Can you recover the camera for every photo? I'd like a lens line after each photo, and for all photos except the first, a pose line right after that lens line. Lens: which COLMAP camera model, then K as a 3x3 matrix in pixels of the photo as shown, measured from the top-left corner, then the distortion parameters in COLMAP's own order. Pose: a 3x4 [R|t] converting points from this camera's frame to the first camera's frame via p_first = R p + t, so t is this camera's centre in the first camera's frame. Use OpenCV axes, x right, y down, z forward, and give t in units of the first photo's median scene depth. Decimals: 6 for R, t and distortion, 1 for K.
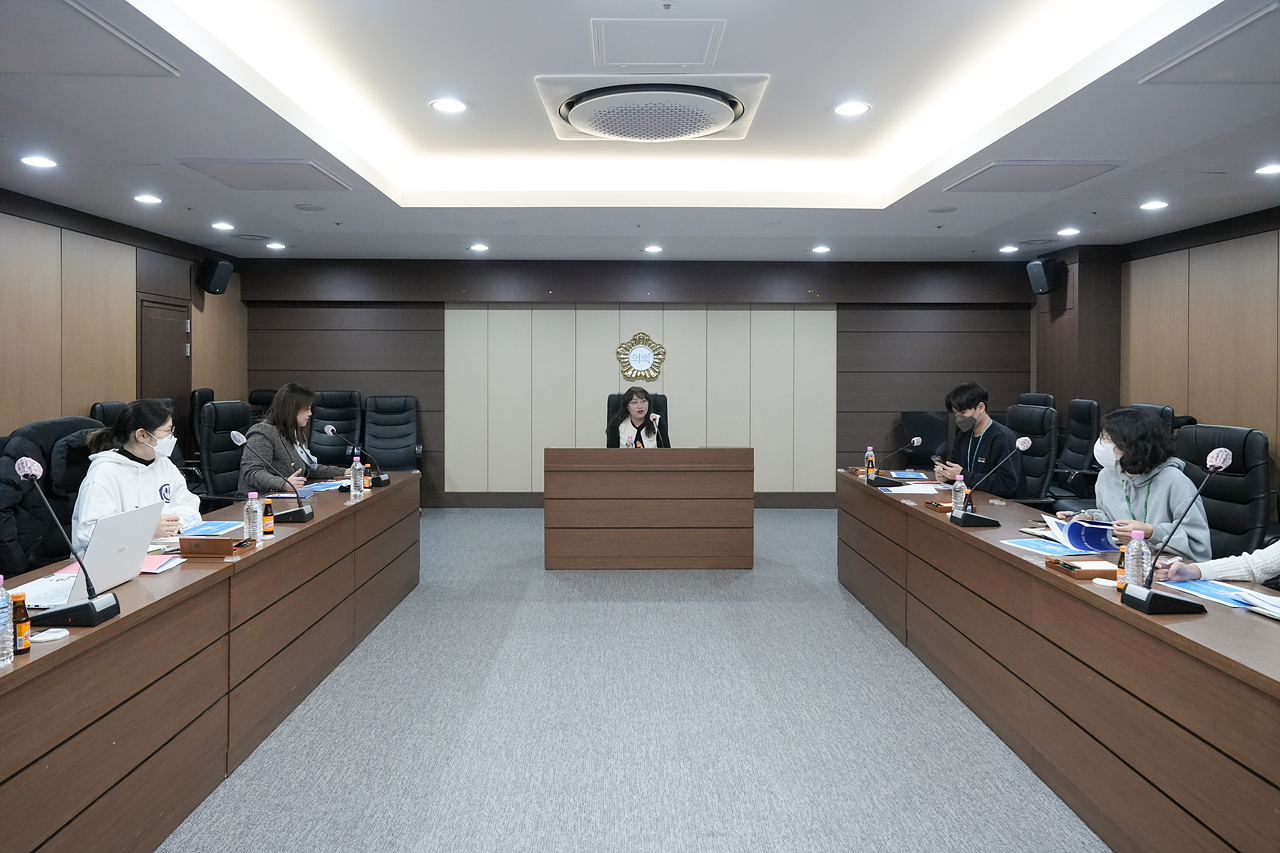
lens RADIAL K [[879.2, 0, 643.6], [0, 879.2, 379.2], [0, 0, 1]] dist [-0.005948, 0.003153]
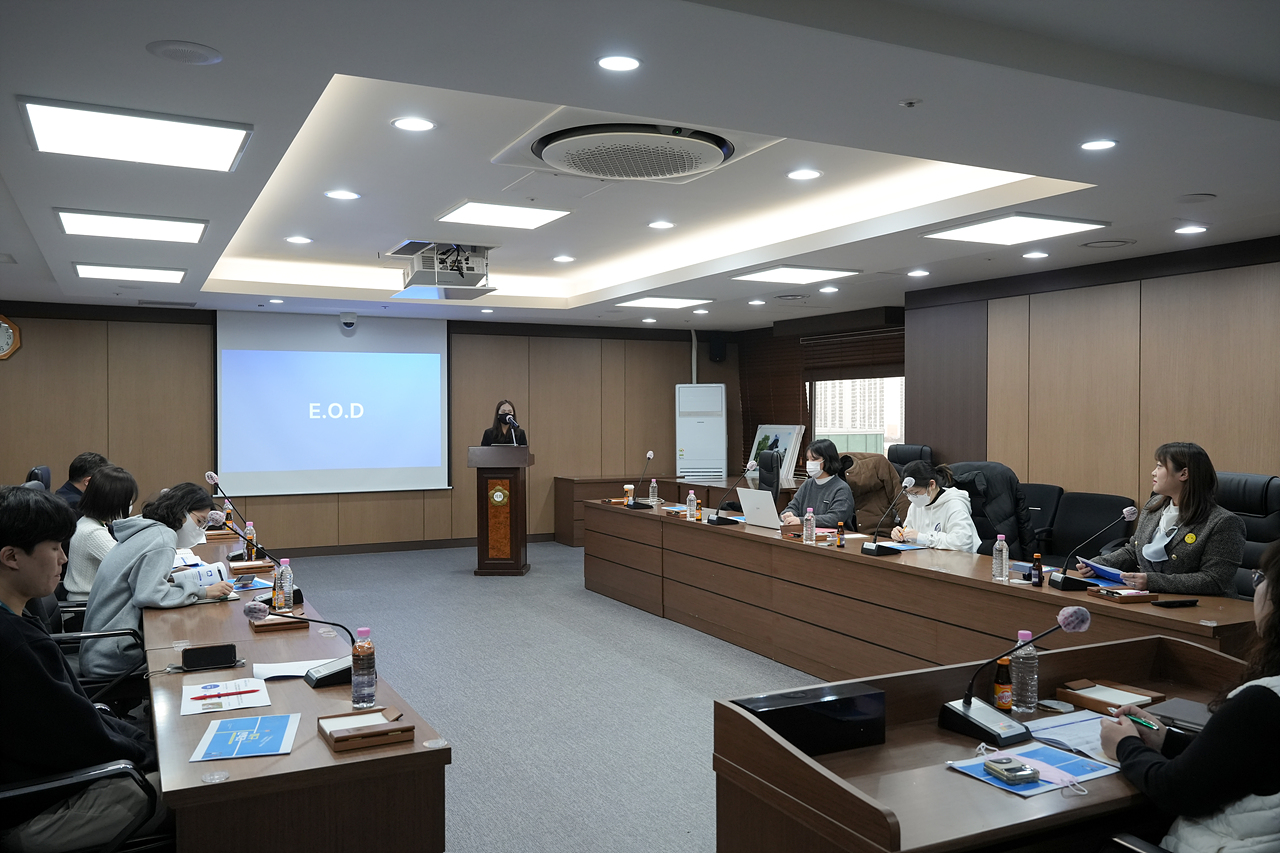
lens RADIAL K [[1013.2, 0, 640.0], [0, 1013.2, 426.5], [0, 0, 1]] dist [0.001957, -0.000315]
pose [[-0.903887, 0.003576, -0.427756, 0.249921], [-0.006303, 0.999745, 0.021675, -0.020962], [0.427725, 0.022288, -0.903634, 1.080147]]
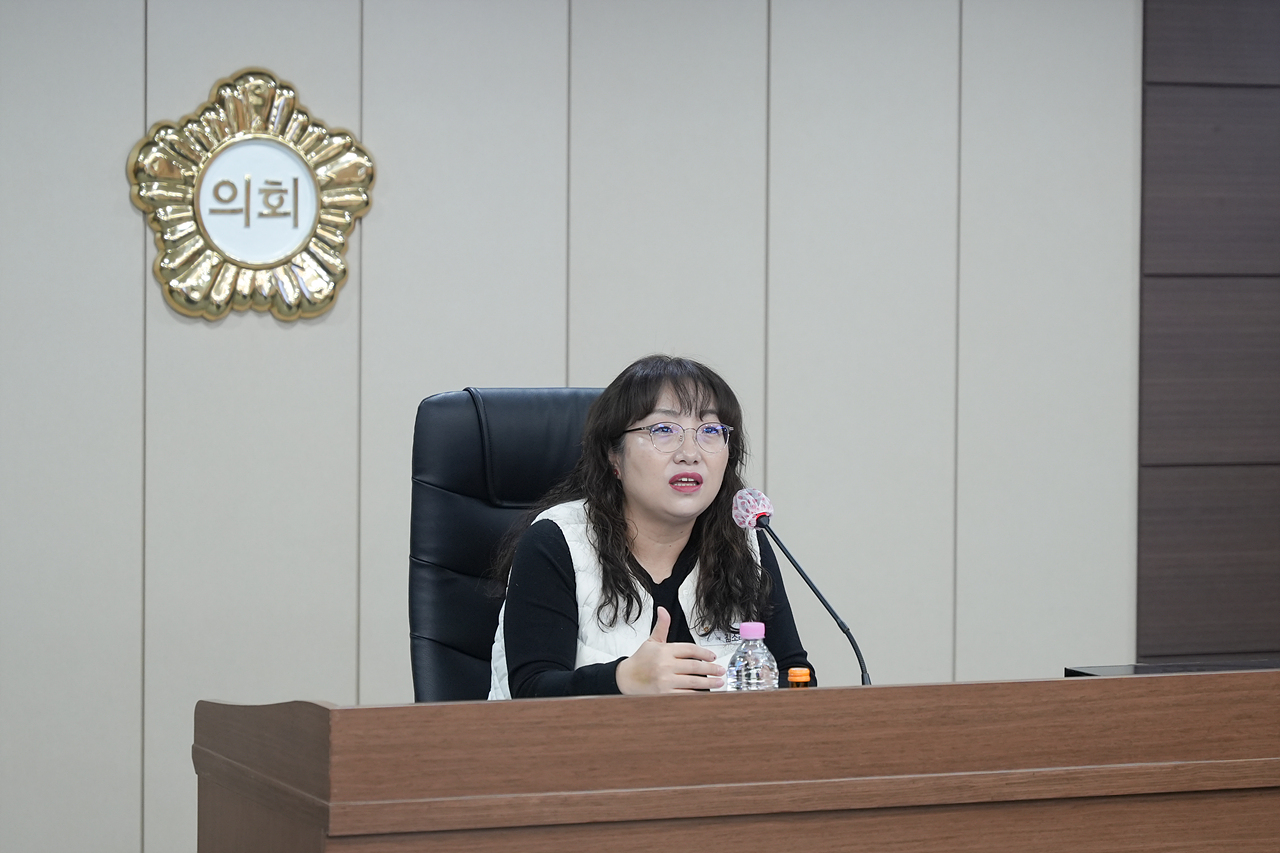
lens RADIAL K [[3841.9, 0, 598.8], [0, 3841.9, 423.6], [0, 0, 1]] dist [0.040114, 0.698047]
pose [[0.930938, -0.010407, 0.365030, -0.277726], [-0.000270, 0.999574, 0.029186, -0.000048], [-0.365178, -0.027268, 0.930538, 0.223489]]
